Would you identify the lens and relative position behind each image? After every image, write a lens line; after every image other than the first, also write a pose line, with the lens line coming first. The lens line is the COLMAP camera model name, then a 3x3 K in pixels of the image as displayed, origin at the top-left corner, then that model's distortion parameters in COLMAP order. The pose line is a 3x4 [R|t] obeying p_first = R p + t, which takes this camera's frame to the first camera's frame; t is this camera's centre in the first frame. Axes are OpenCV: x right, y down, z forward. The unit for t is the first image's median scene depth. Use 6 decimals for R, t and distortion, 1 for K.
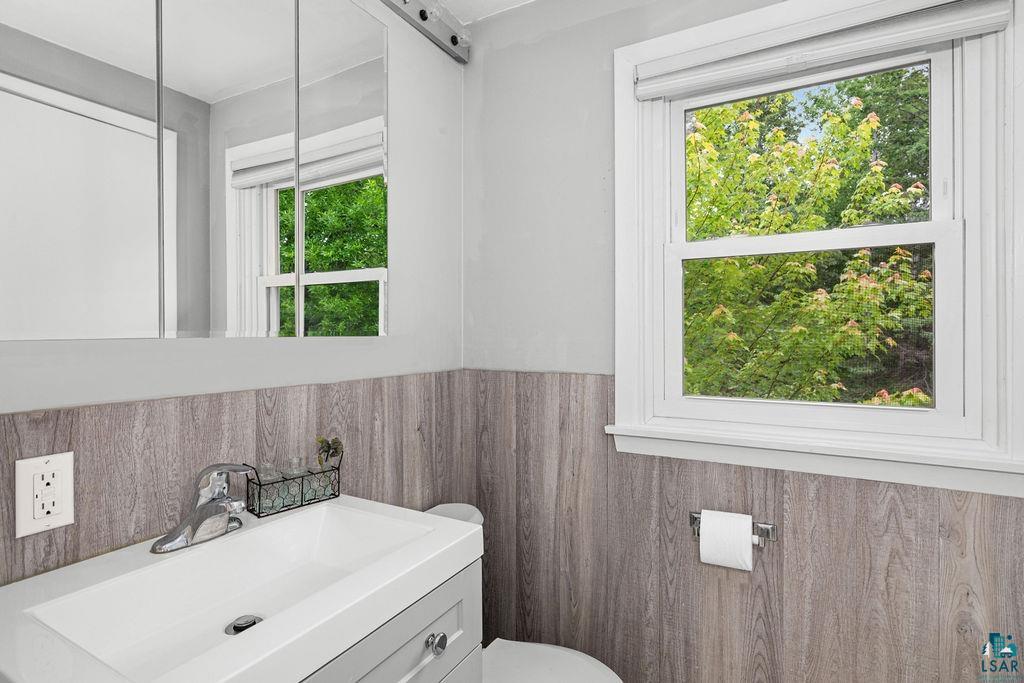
lens RADIAL K [[503.1, 0, 513.3], [0, 503.1, 336.4], [0, 0, 1]] dist [0.000669, 0.003070]
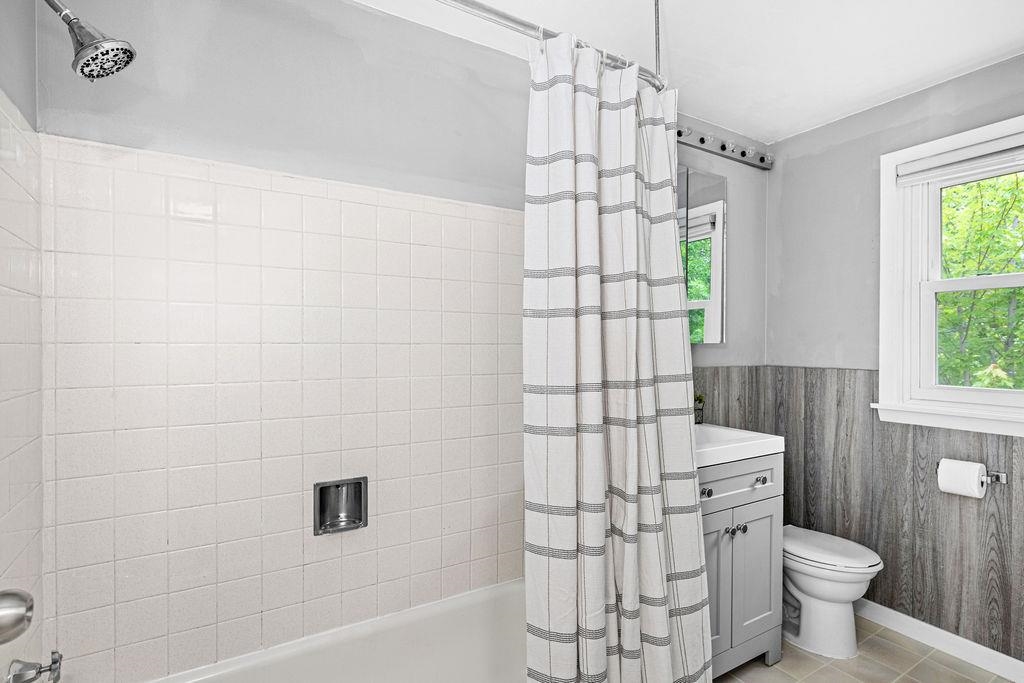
lens RADIAL K [[503.1, 0, 526.7], [0, 503.1, 346.4], [0, 0, 1]] dist [0.000669, 0.003070]
pose [[0.876004, 0.006826, -0.482255, 0.003396], [-0.008060, 0.999967, -0.000488, 0.014126], [0.482236, 0.004315, 0.876031, -0.827800]]
